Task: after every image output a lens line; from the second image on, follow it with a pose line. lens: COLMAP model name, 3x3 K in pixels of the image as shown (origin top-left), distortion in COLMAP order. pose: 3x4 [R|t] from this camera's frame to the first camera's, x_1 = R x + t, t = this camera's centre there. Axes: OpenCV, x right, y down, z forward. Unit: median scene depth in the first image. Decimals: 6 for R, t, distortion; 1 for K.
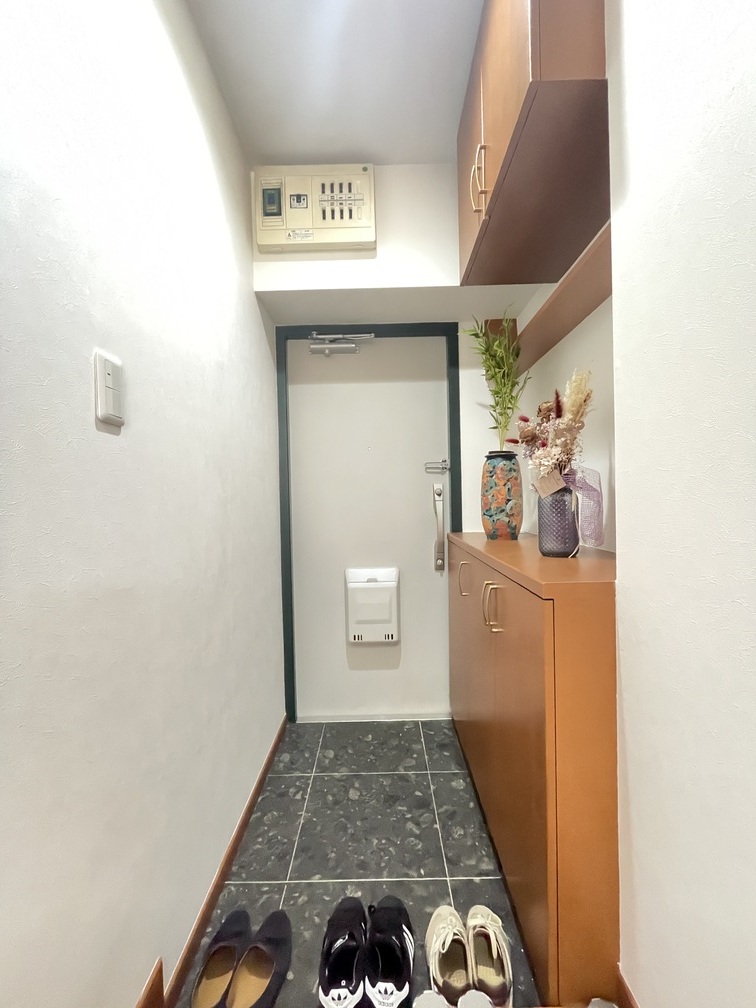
lens RADIAL K [[407.7, 0, 378.7], [0, 407.7, 507.2], [0, 0, 1]] dist [-0.002703, -0.000179]
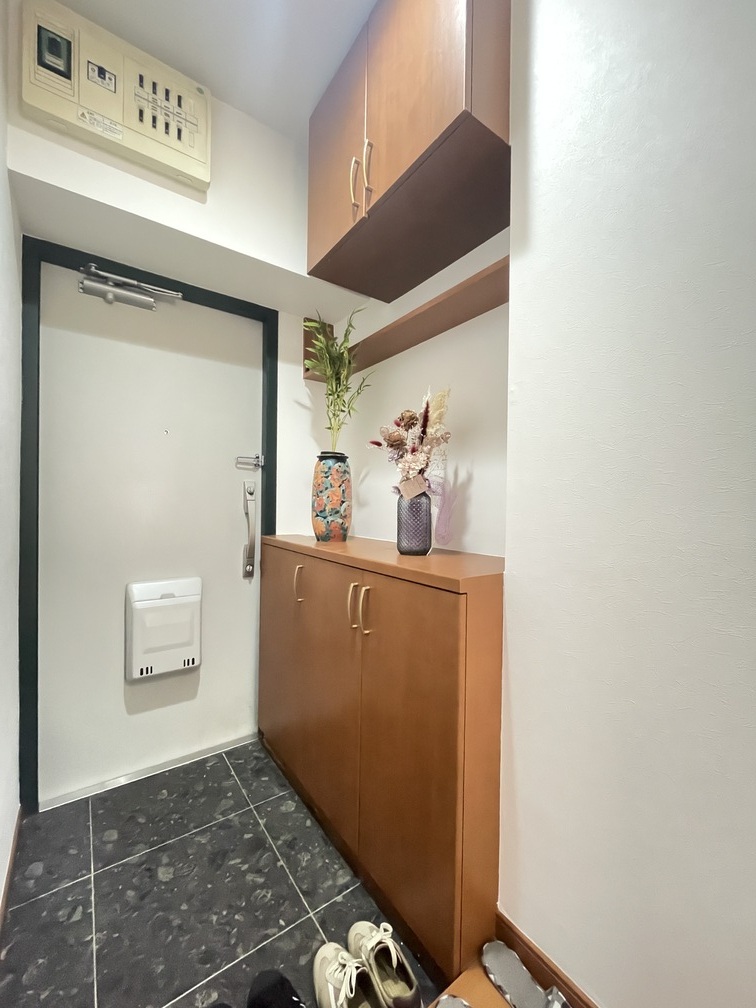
lens RADIAL K [[407.7, 0, 378.7], [0, 407.7, 507.2], [0, 0, 1]] dist [-0.002703, -0.000179]
pose [[0.809652, 0.027633, 0.586259, -0.195540], [-0.022265, 0.999618, -0.016367, 0.010407], [-0.586487, 0.000198, 0.809958, 0.128118]]
